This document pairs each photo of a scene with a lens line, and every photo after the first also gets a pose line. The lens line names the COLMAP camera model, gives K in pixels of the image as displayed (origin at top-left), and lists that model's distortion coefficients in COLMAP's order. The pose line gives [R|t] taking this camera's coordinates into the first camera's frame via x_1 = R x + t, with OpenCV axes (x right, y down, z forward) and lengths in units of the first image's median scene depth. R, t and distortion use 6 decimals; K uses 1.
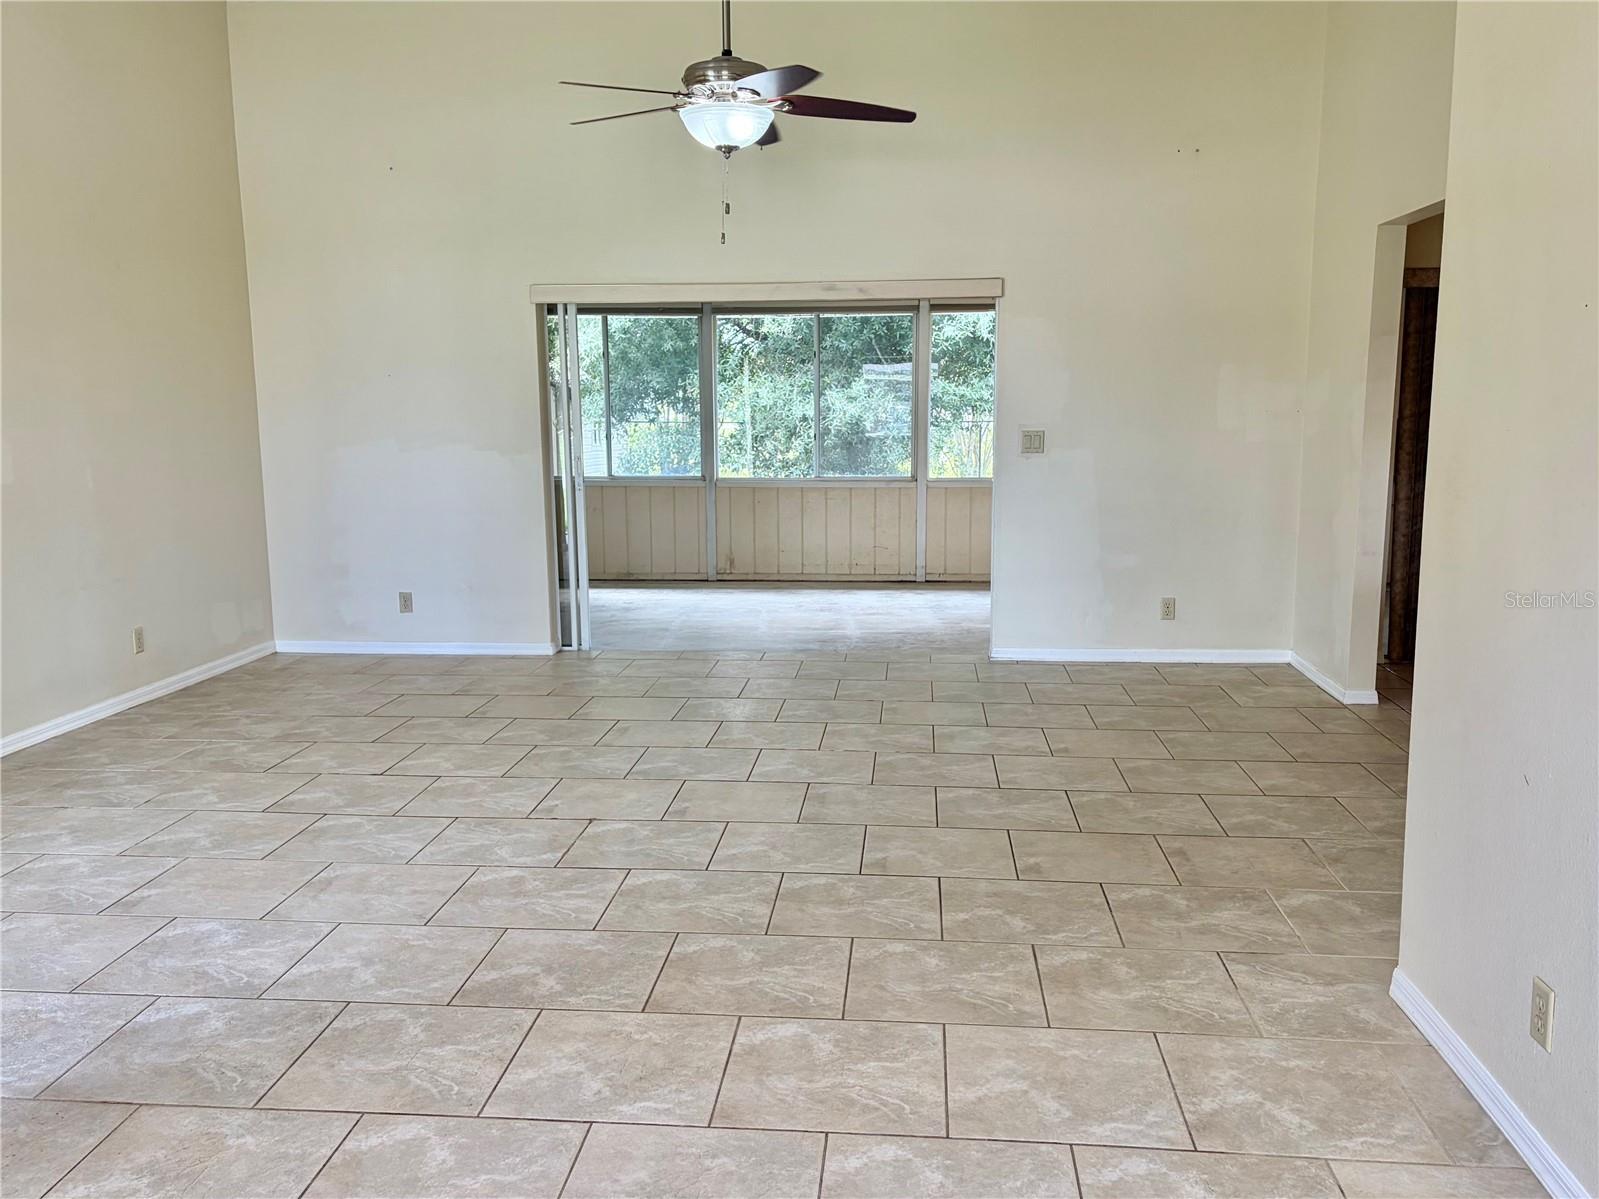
lens RADIAL K [[1339.4, 0, 803.4], [0, 1339.4, 600.5], [0, 0, 1]] dist [0.024628, 0.008978]
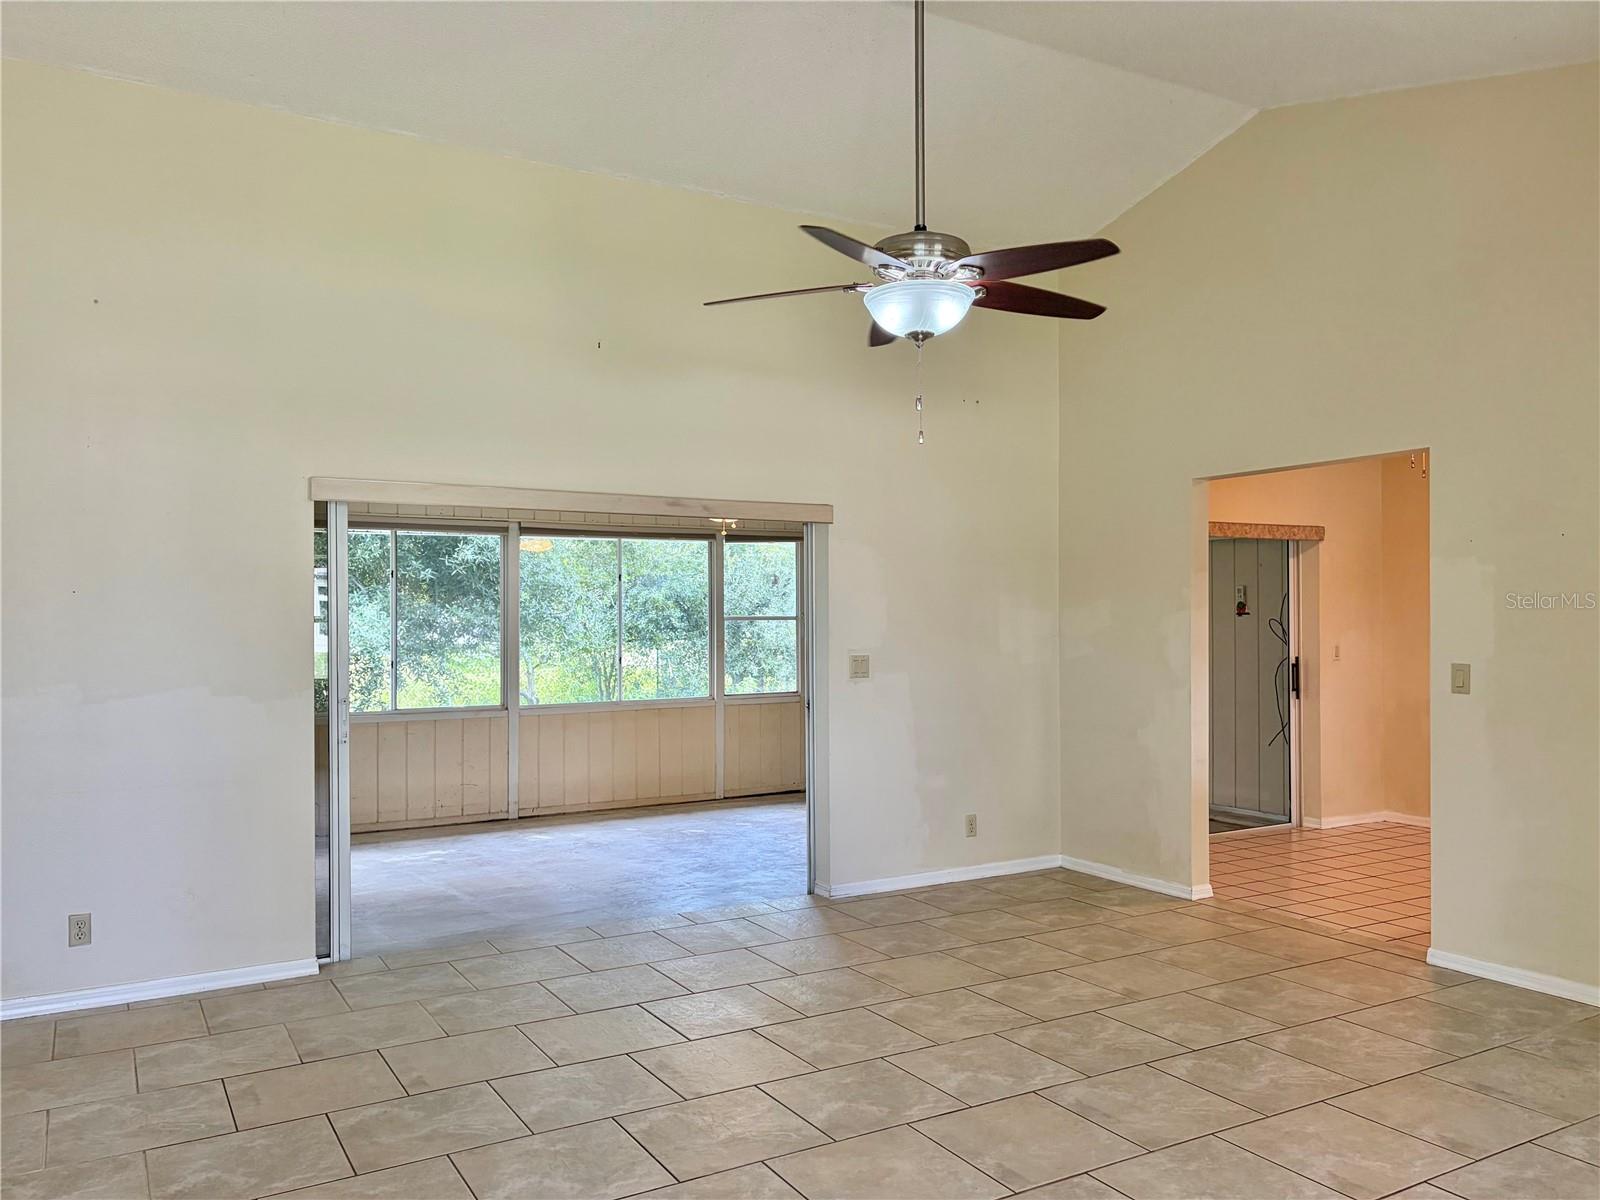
lens RADIAL K [[1221.8, 0, 799.9], [0, 1221.8, 608.0], [0, 0, 1]] dist [0.013949, -0.009076]
pose [[0.818663, 0.003858, 0.574261, -0.534688], [0.087242, 0.987535, -0.131007, -0.068241], [-0.567608, 0.157350, 0.808122, 0.428485]]
